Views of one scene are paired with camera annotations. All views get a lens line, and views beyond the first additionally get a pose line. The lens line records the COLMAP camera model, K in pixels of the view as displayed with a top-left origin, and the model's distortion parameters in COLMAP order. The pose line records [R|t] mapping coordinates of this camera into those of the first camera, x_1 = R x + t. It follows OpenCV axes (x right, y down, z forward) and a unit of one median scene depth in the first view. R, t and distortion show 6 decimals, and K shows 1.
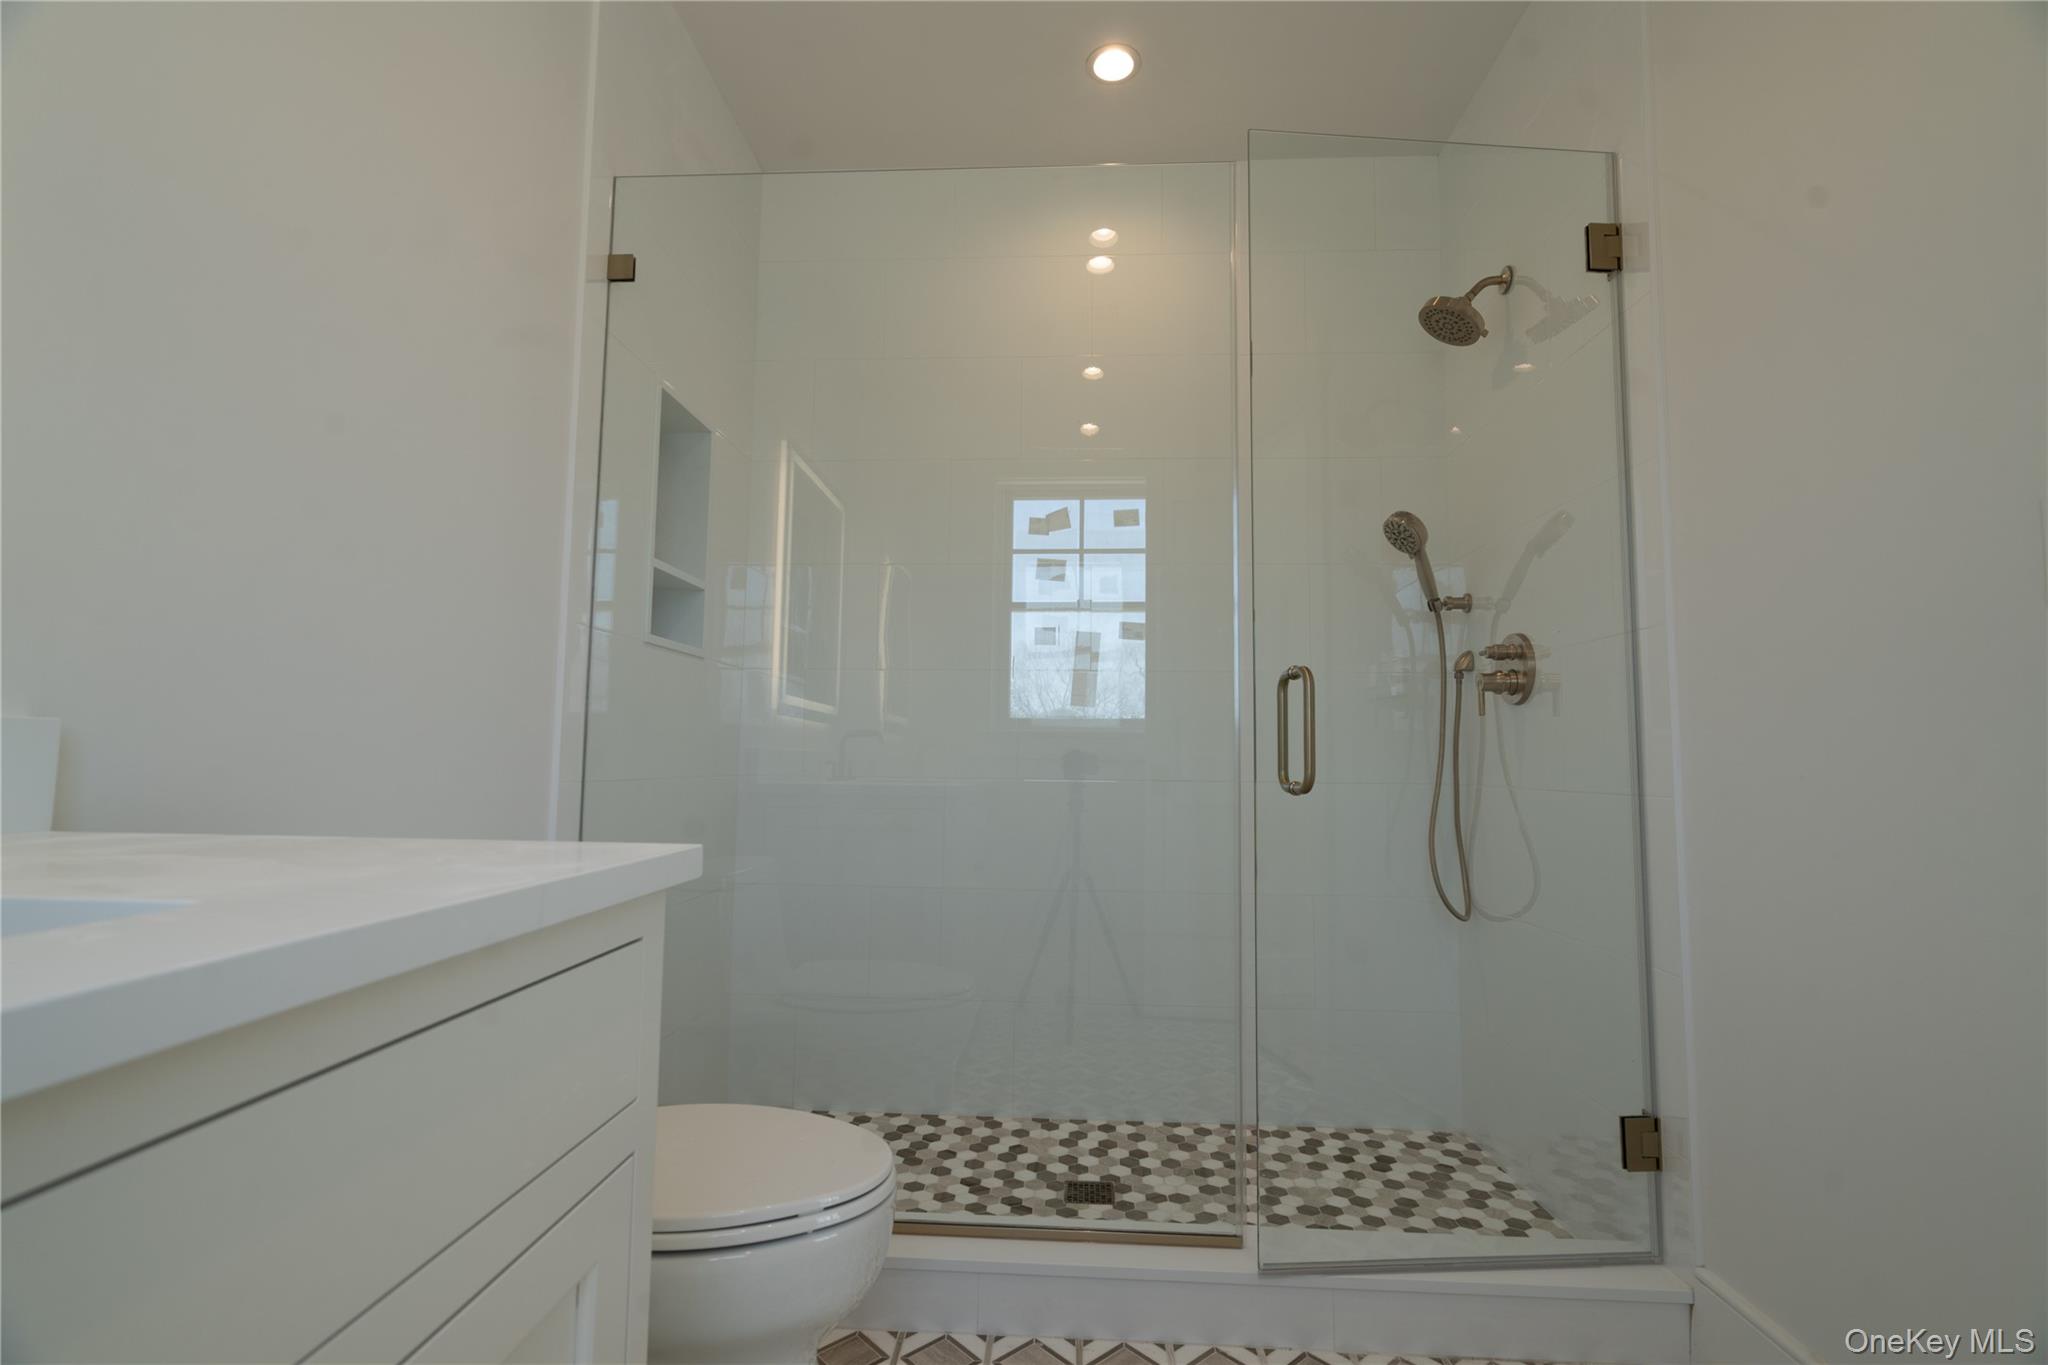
lens RADIAL K [[916.2, 0, 1018.7], [0, 916.2, 710.1], [0, 0, 1]] dist [-0.000911, 0.000095]
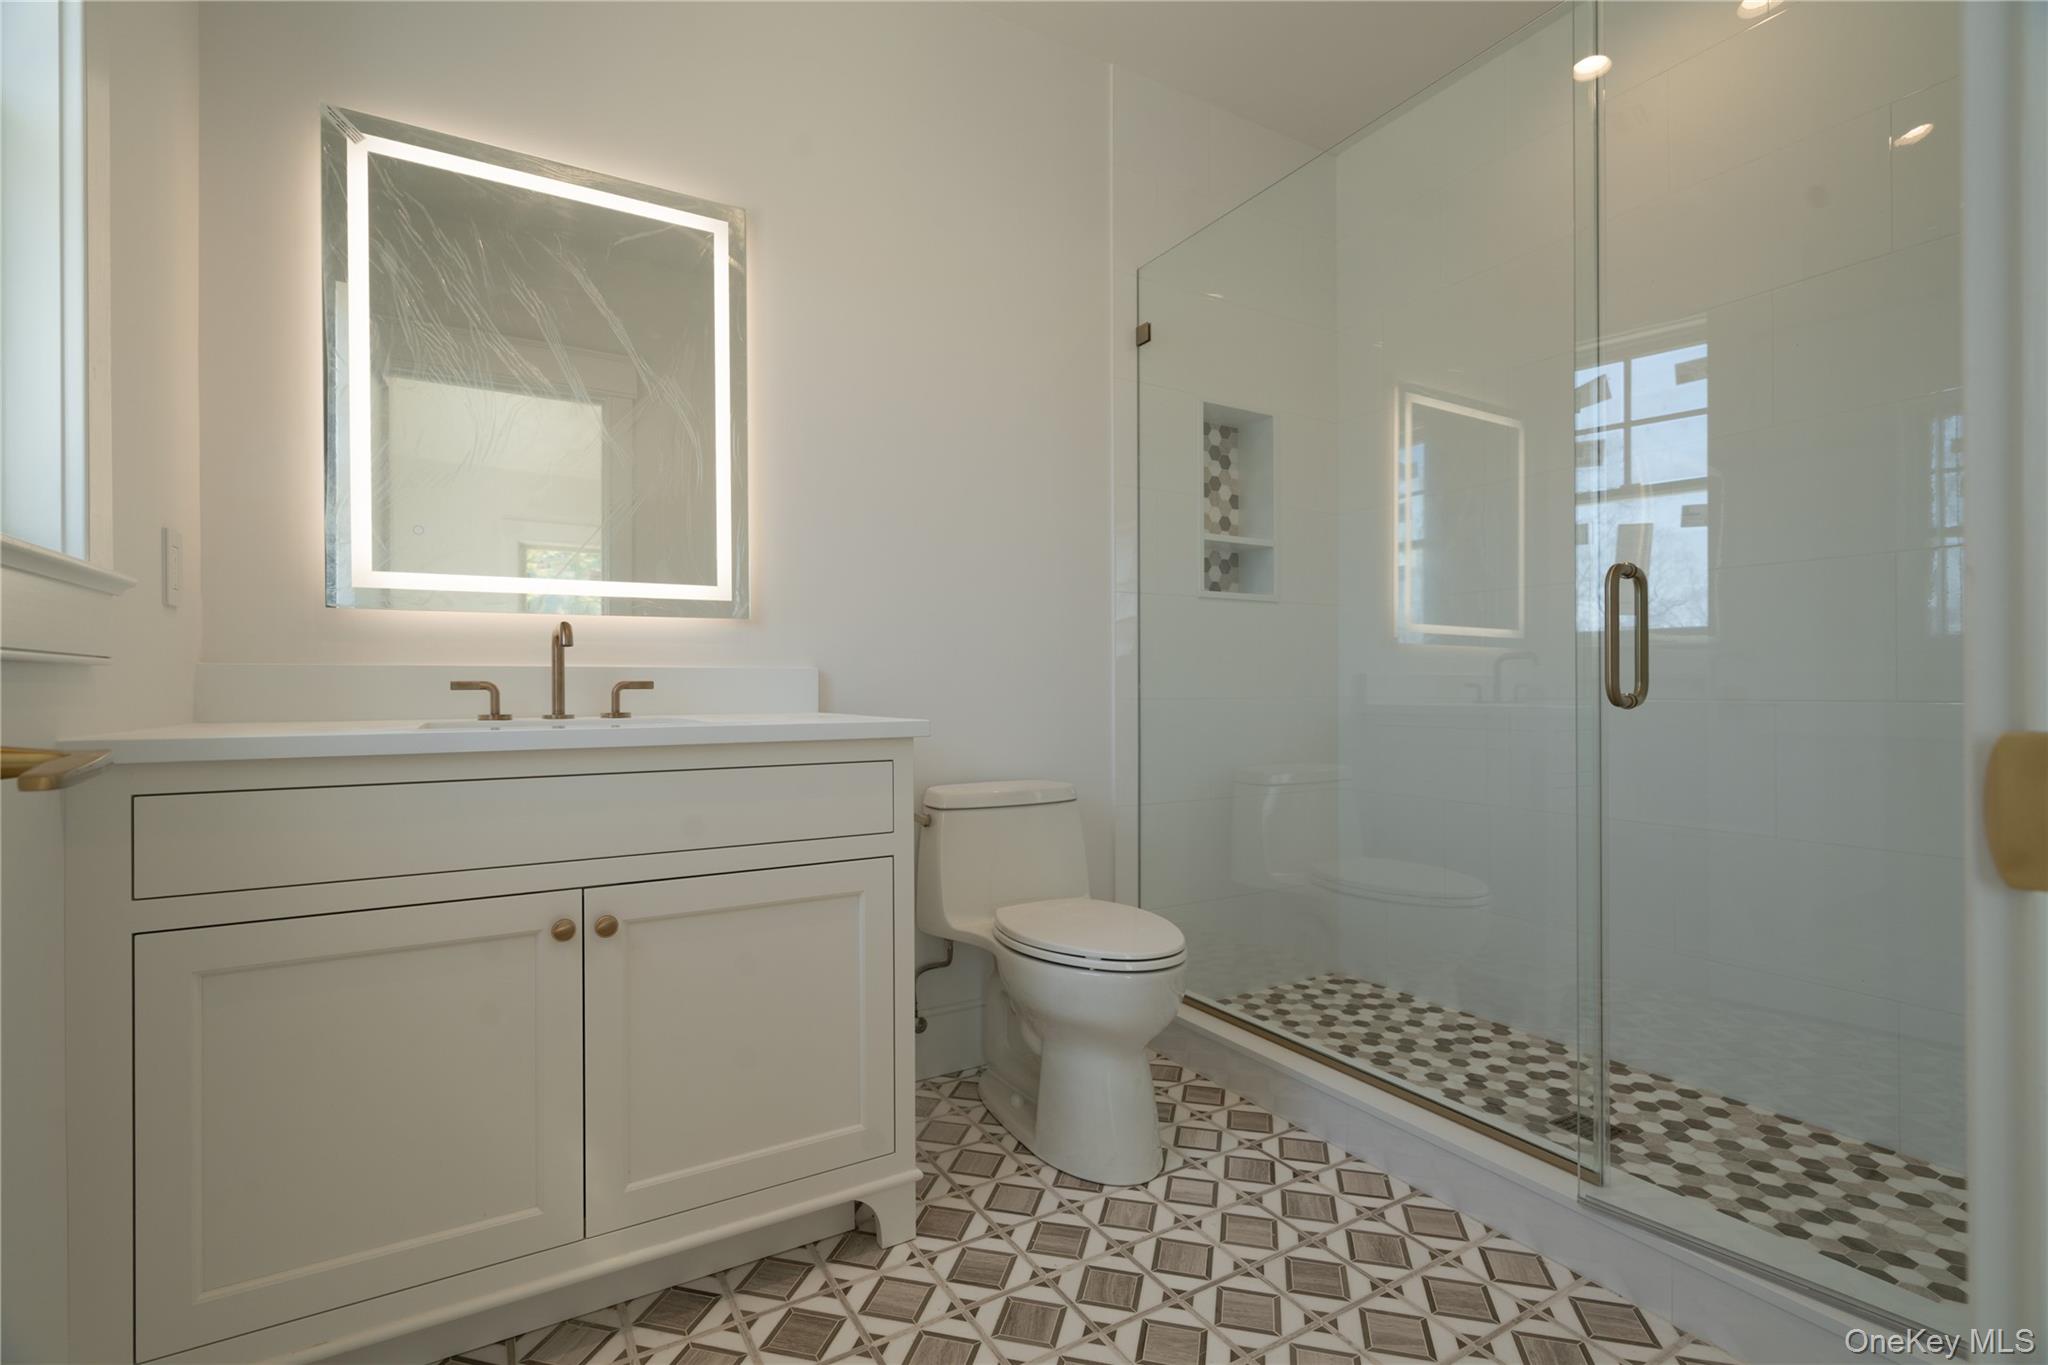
lens RADIAL K [[916.2, 0, 1018.7], [0, 916.2, 710.1], [0, 0, 1]] dist [-0.000911, 0.000095]
pose [[0.548253, -0.000332, -0.836312, 0.521173], [0.057151, 0.997677, 0.037070, 0.026663], [0.834357, -0.068120, 0.546998, 0.020013]]
